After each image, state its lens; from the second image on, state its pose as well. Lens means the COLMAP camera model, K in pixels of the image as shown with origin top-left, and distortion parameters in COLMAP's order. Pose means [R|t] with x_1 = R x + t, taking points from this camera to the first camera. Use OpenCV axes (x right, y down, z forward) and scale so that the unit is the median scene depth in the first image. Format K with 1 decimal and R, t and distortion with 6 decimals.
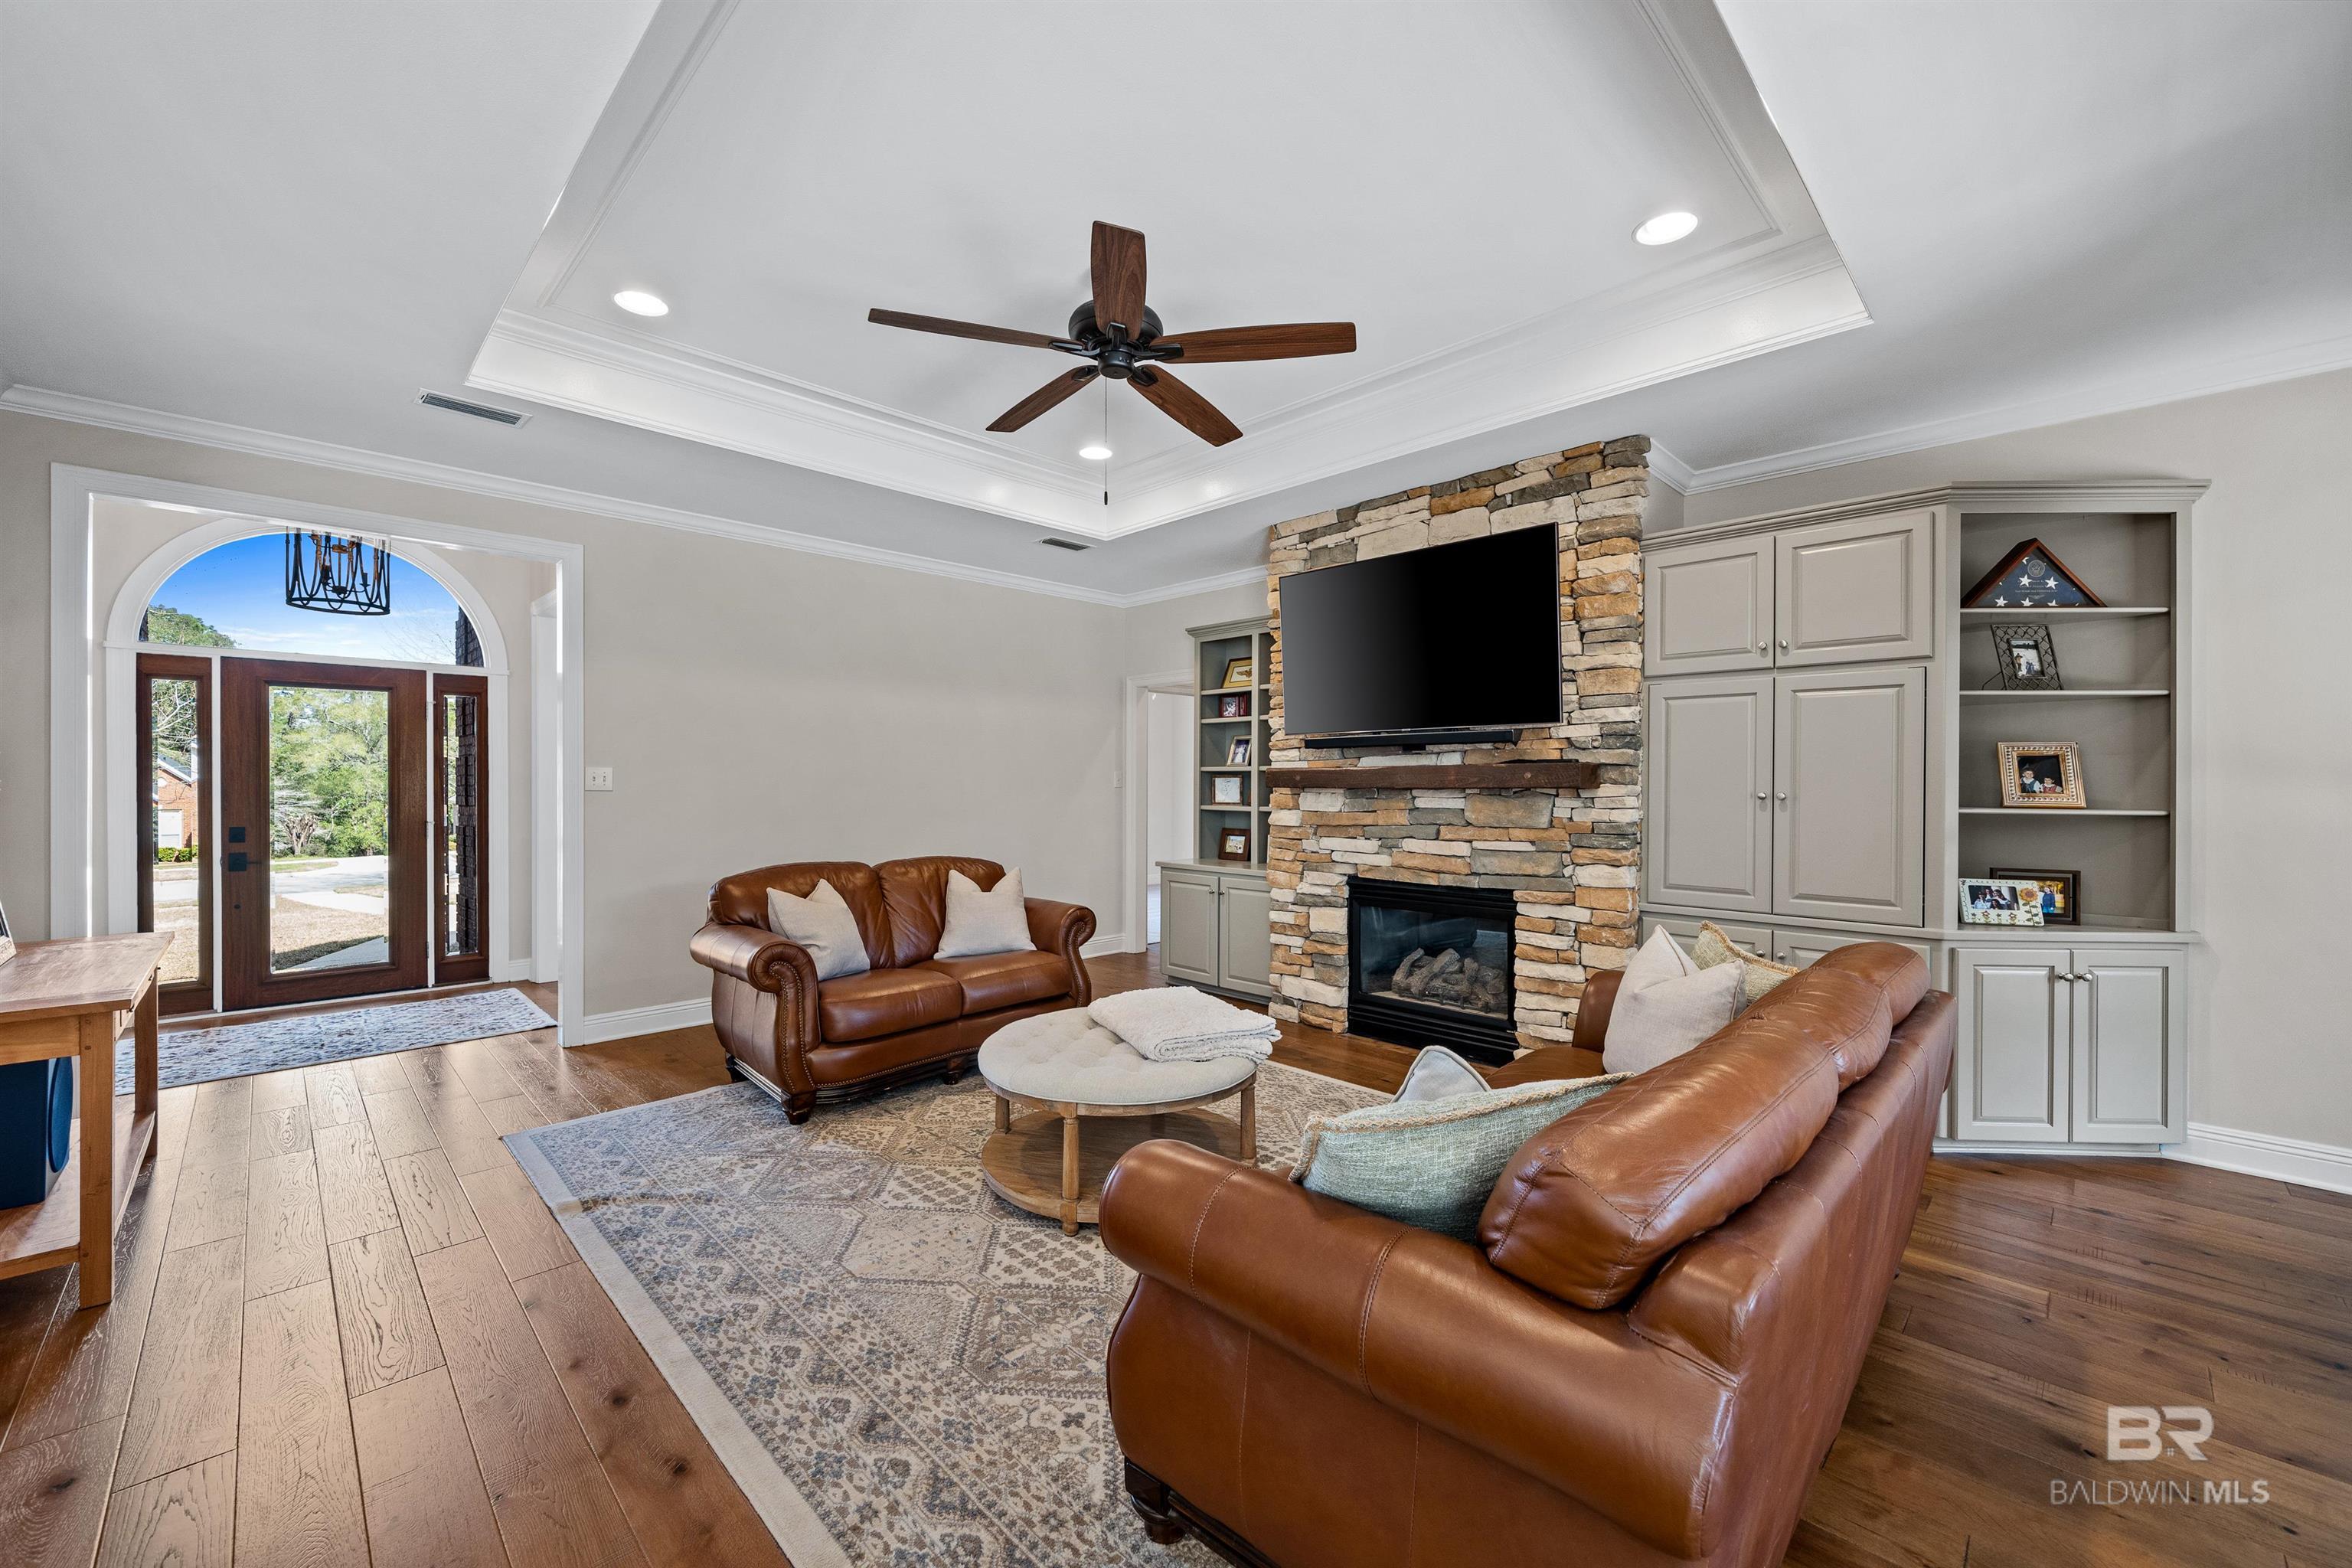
lens RADIAL K [[943.3, 0, 1170.2], [0, 943.3, 785.7], [0, 0, 1]] dist [0.000228, -0.000435]
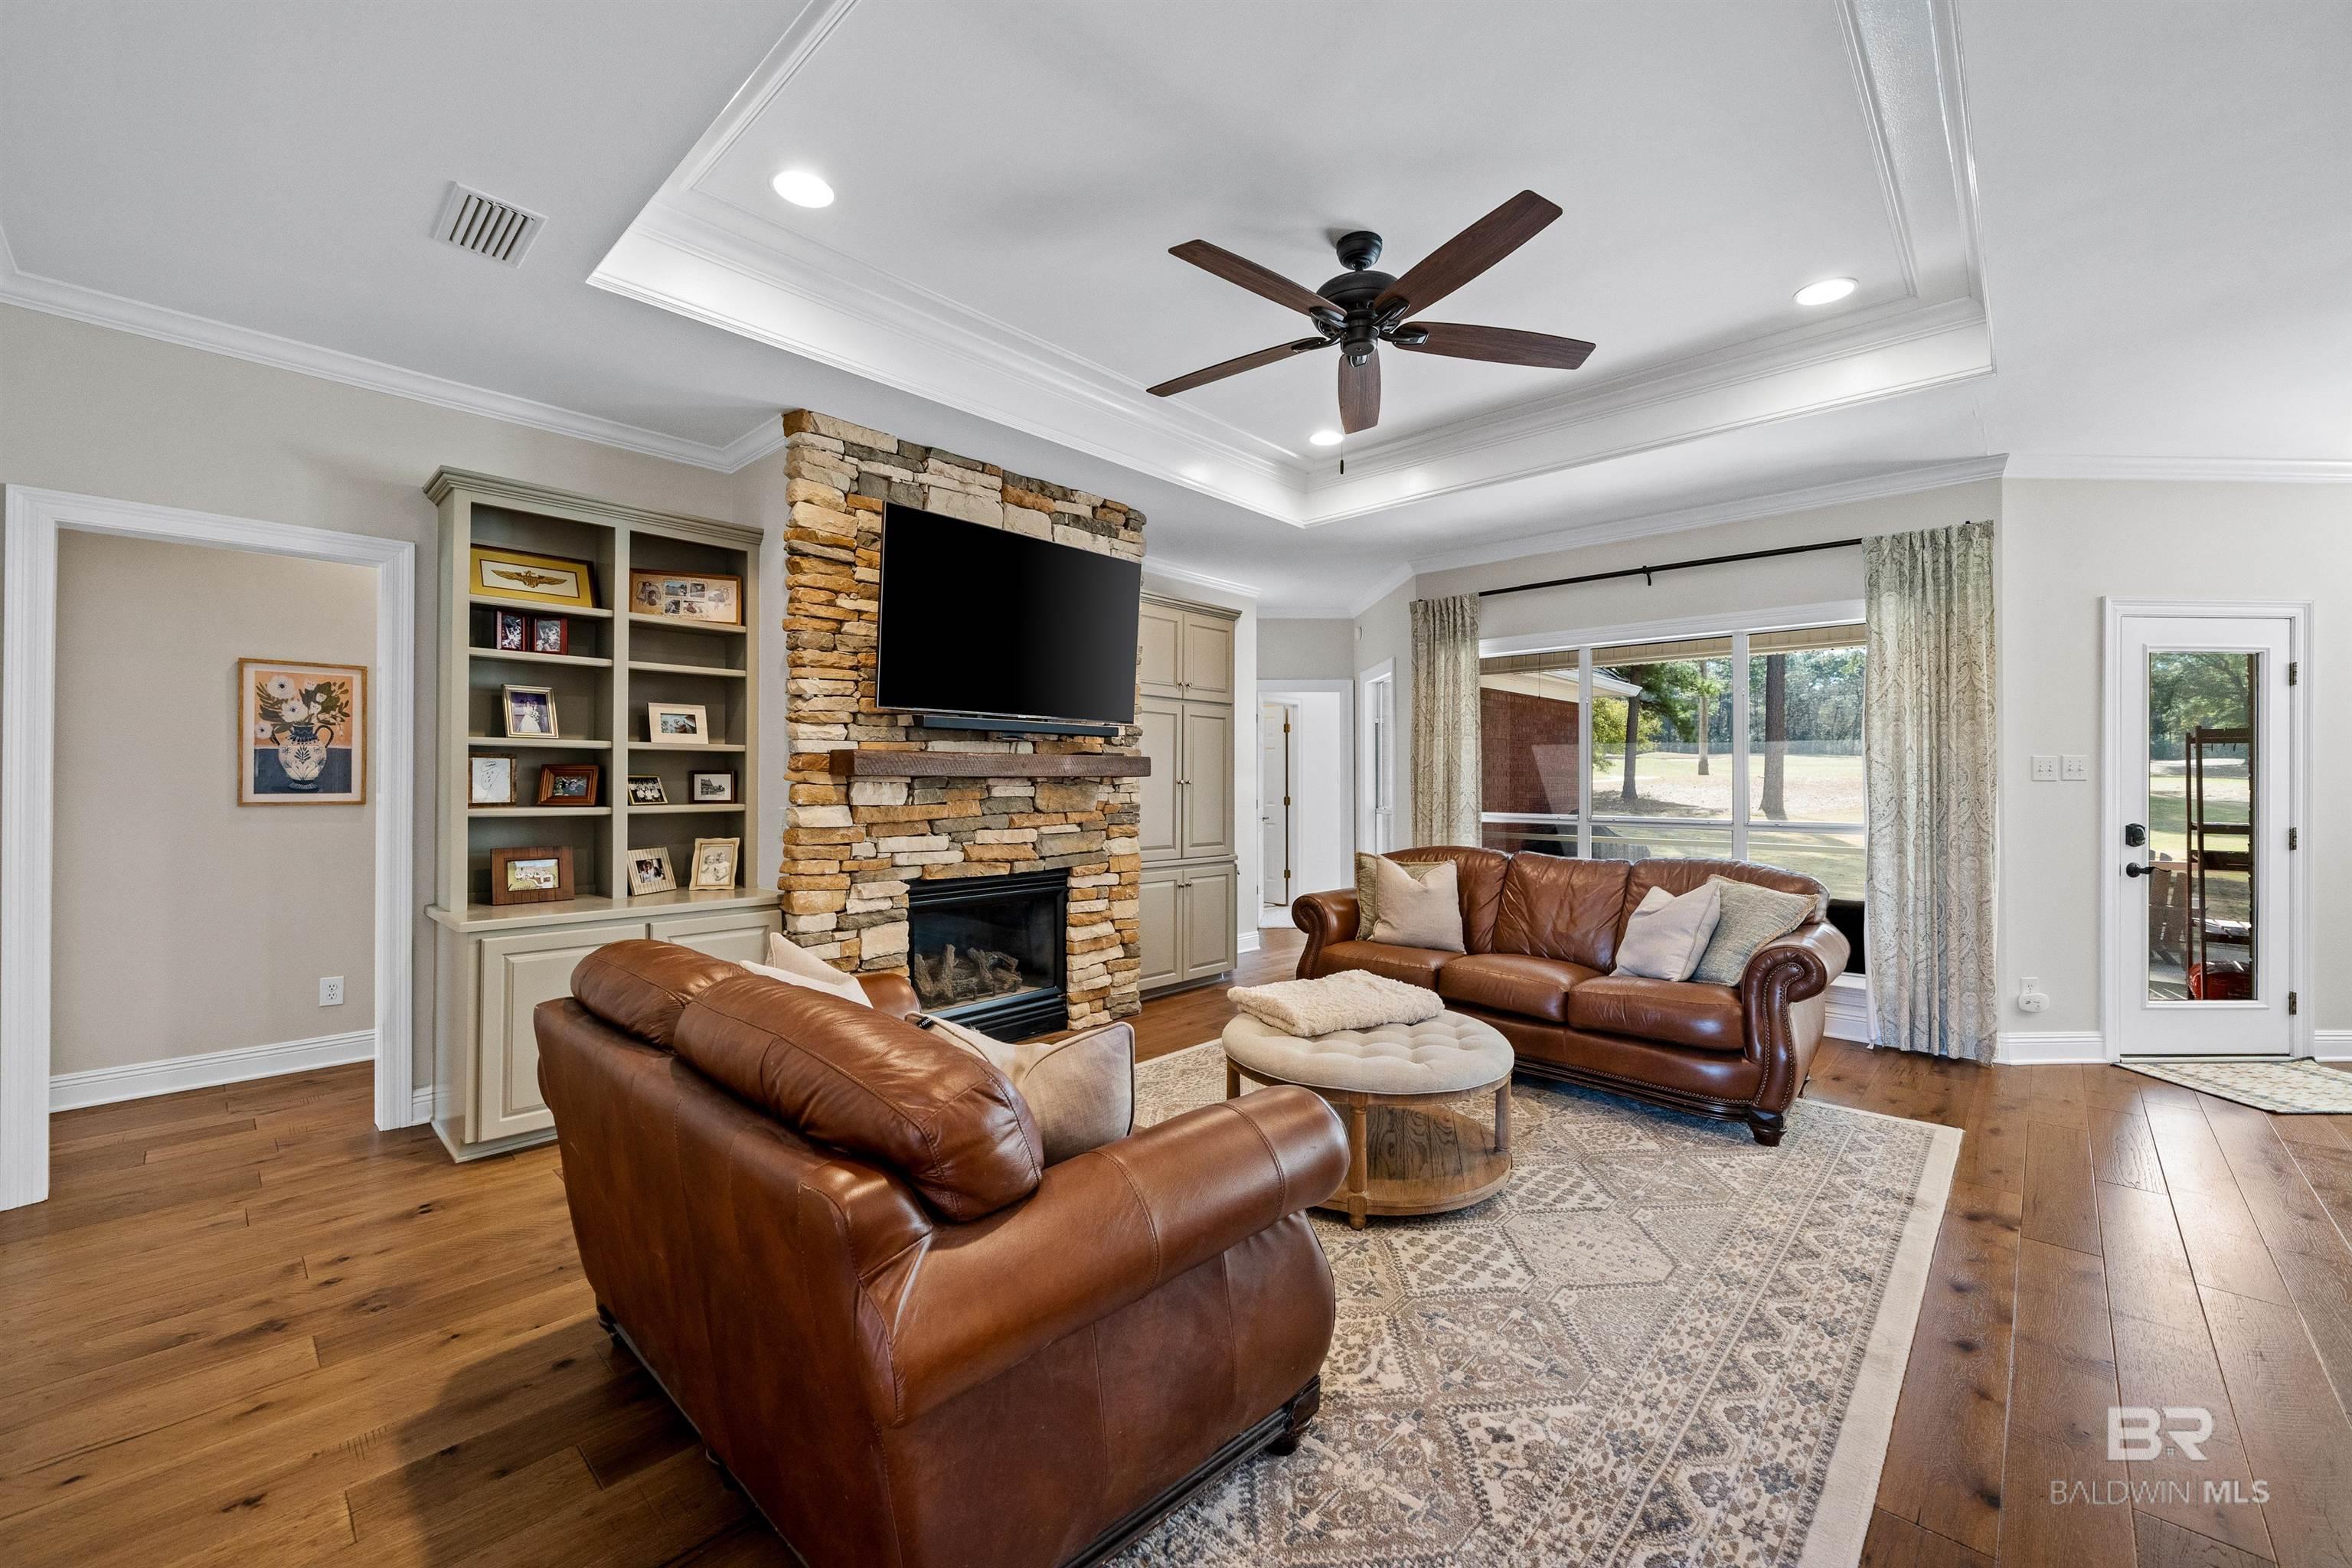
lens RADIAL K [[943.3, 0, 1170.2], [0, 943.3, 782.5], [0, 0, 1]] dist [0.000228, -0.000435]
pose [[-0.053101, -0.004948, 0.998577, -0.752122], [-0.003096, 0.999984, 0.004790, 0.003197], [-0.998584, -0.002837, -0.053115, 0.919718]]
